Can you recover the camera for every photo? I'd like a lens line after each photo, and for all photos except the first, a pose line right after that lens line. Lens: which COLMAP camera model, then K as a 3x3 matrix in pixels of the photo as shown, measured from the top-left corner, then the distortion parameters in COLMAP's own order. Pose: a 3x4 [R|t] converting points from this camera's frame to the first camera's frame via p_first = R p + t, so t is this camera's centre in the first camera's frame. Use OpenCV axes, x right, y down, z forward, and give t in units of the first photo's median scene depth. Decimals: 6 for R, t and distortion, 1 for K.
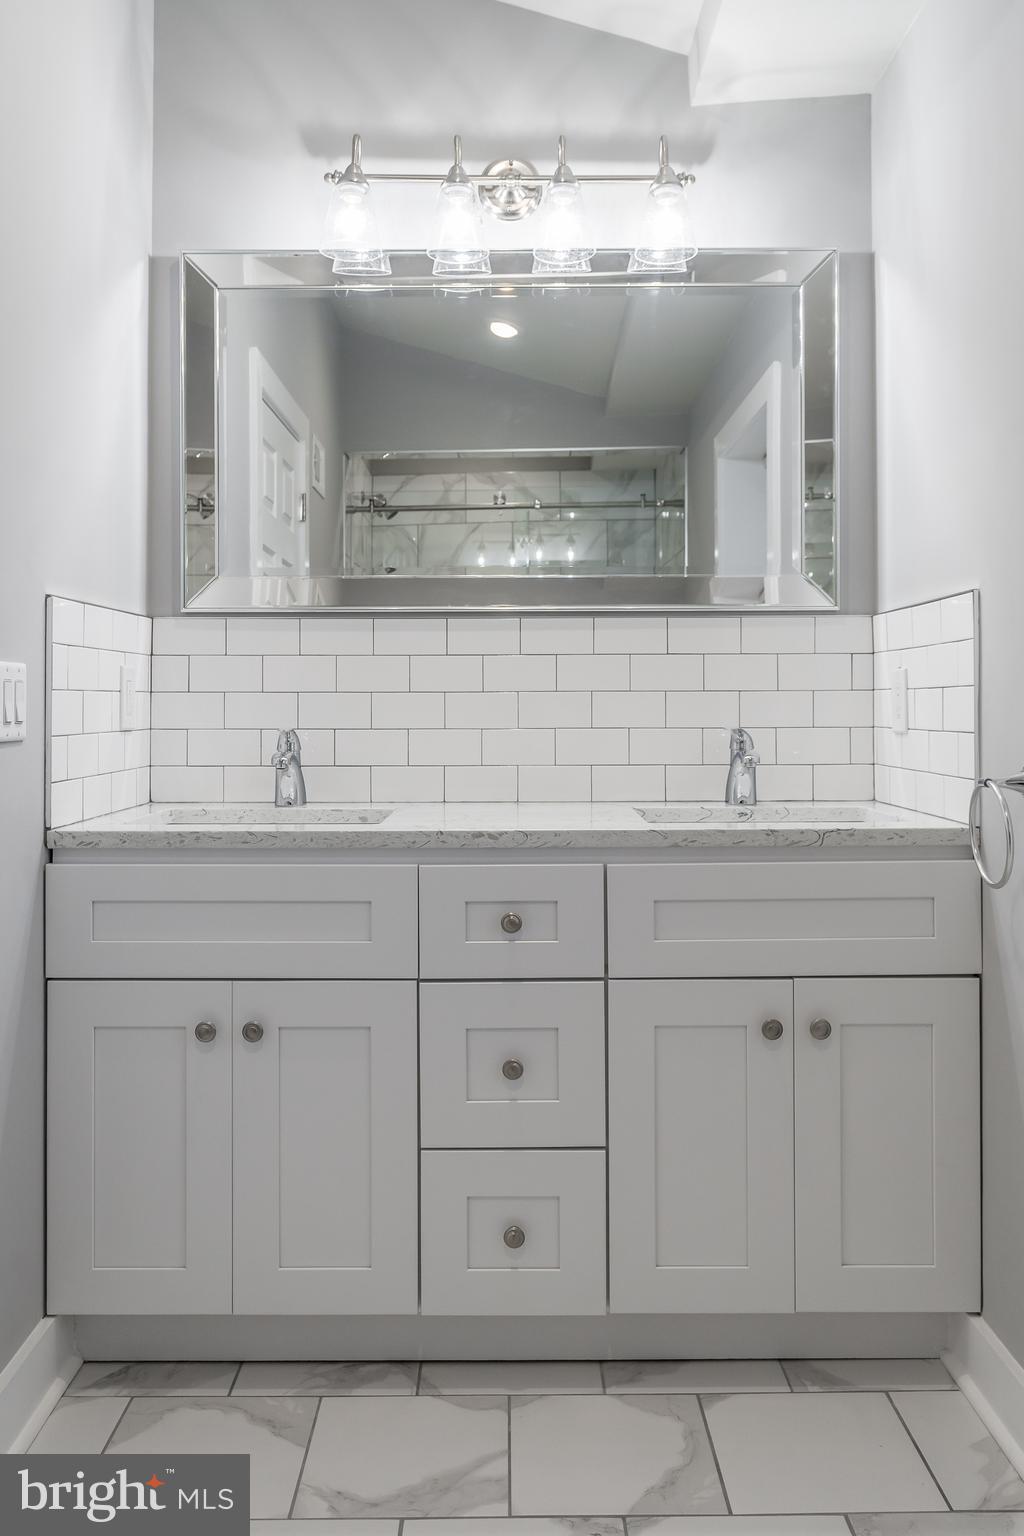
lens RADIAL K [[1294.2, 0, 533.6], [0, 1294.2, 734.7], [0, 0, 1]] dist [0.041691, -0.003998]
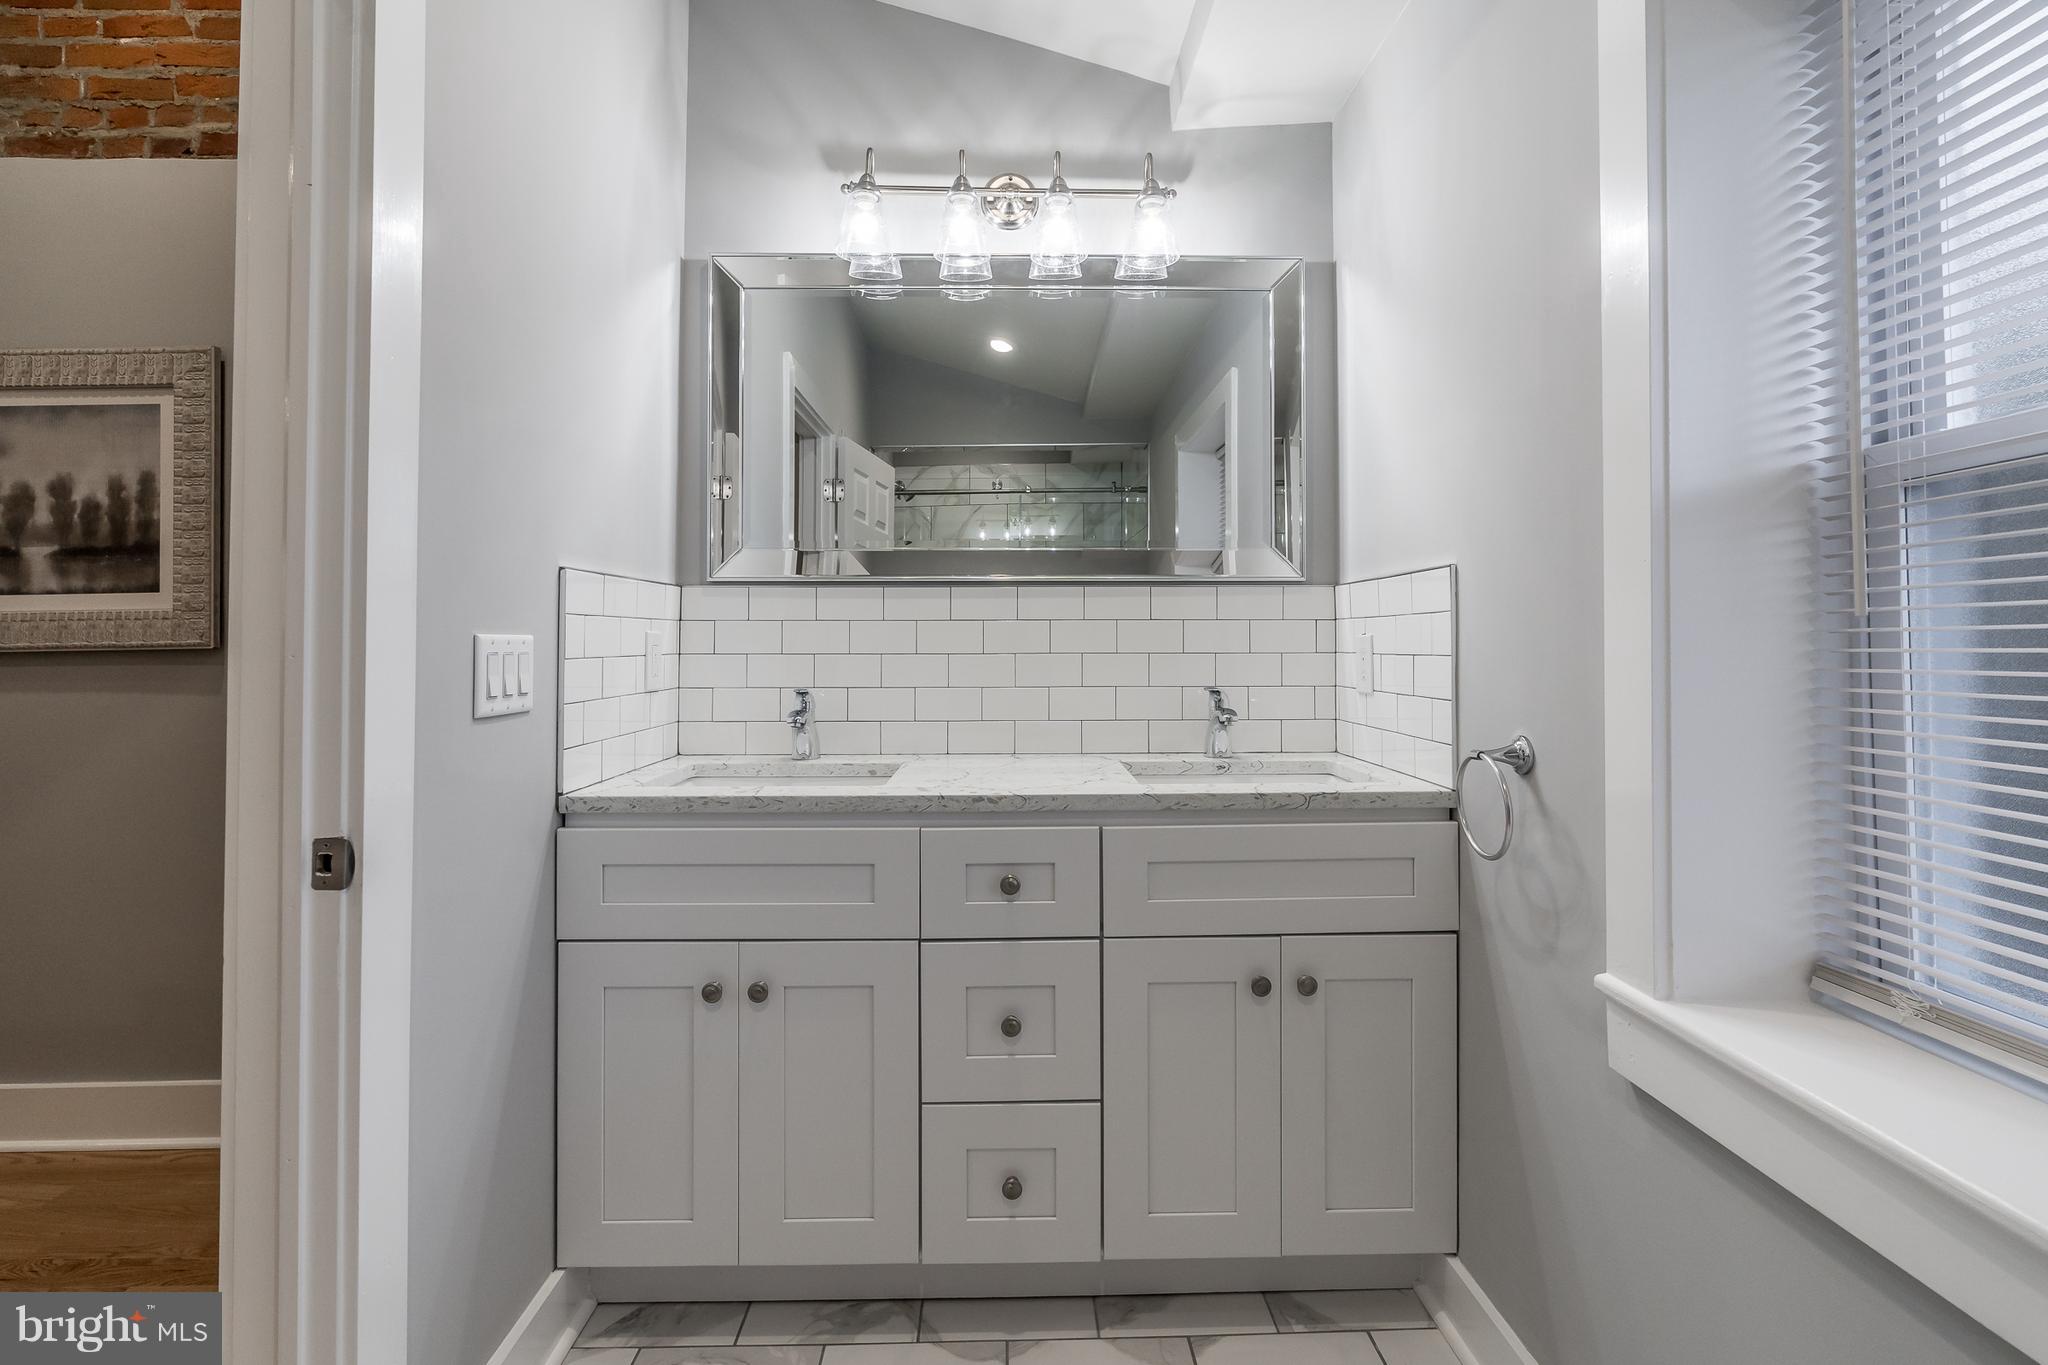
lens RADIAL K [[952.4, 0, 1032.6], [0, 952.4, 644.2], [0, 0, 1]] dist [0.001046, 0.001542]
pose [[0.999917, 0.002264, 0.012709, -0.008157], [-0.002011, 0.999800, -0.019919, -0.027062], [-0.012752, 0.019892, 0.999721, 0.205585]]
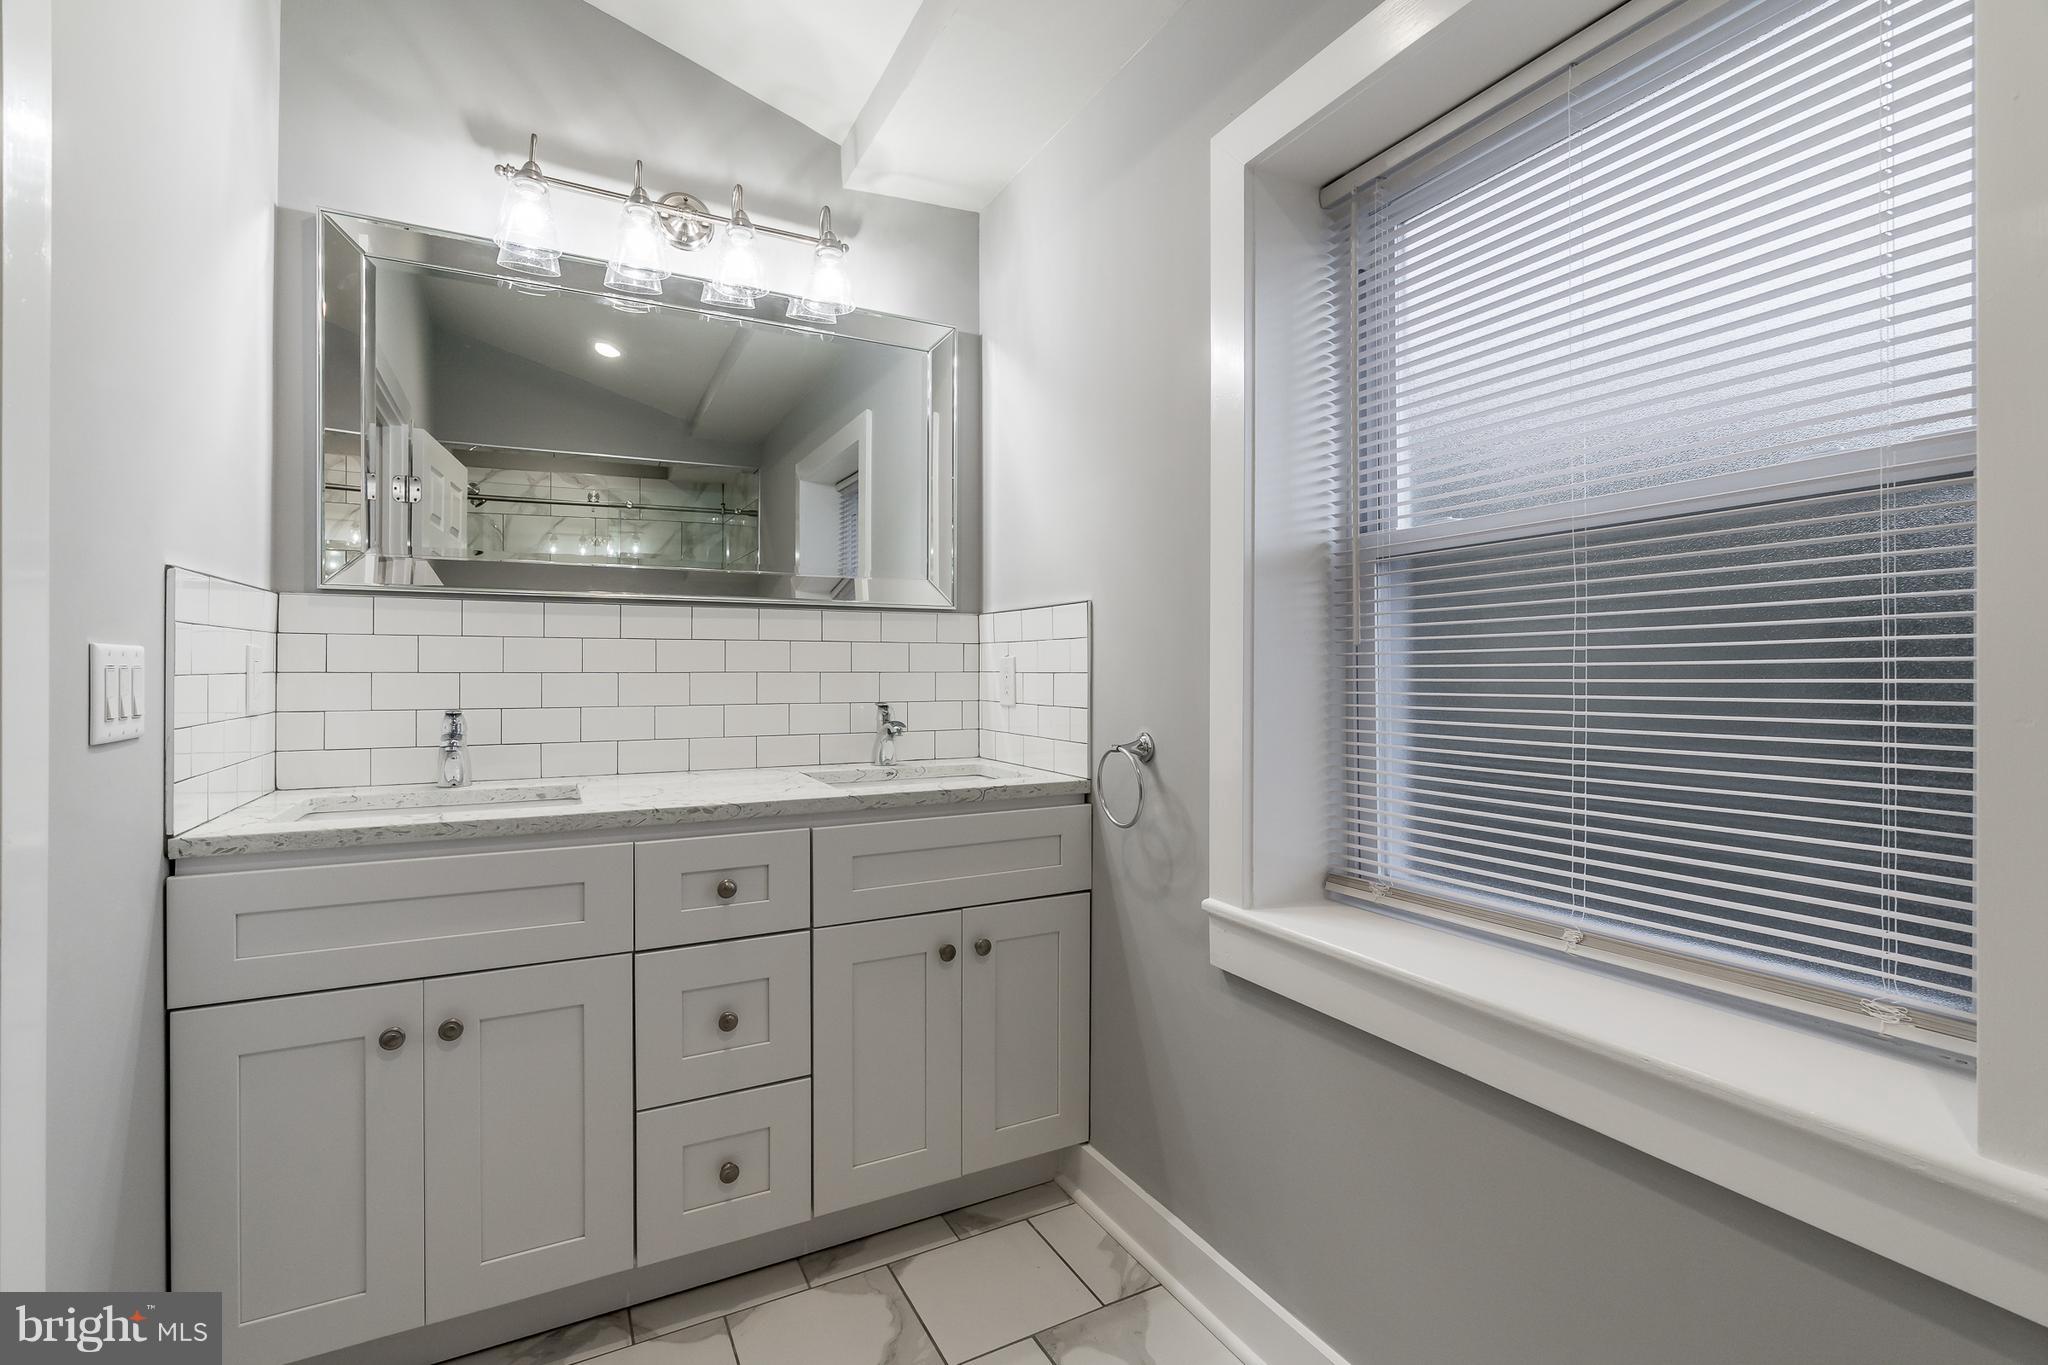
lens RADIAL K [[941.1, 0, 1041.9], [0, 941.1, 691.6], [0, 0, 1]] dist [0.008332, 0.000341]
pose [[0.885492, -0.006110, 0.464615, -0.130089], [0.004926, 0.999981, 0.003762, -0.019733], [-0.464629, -0.001042, 0.885505, 0.149944]]
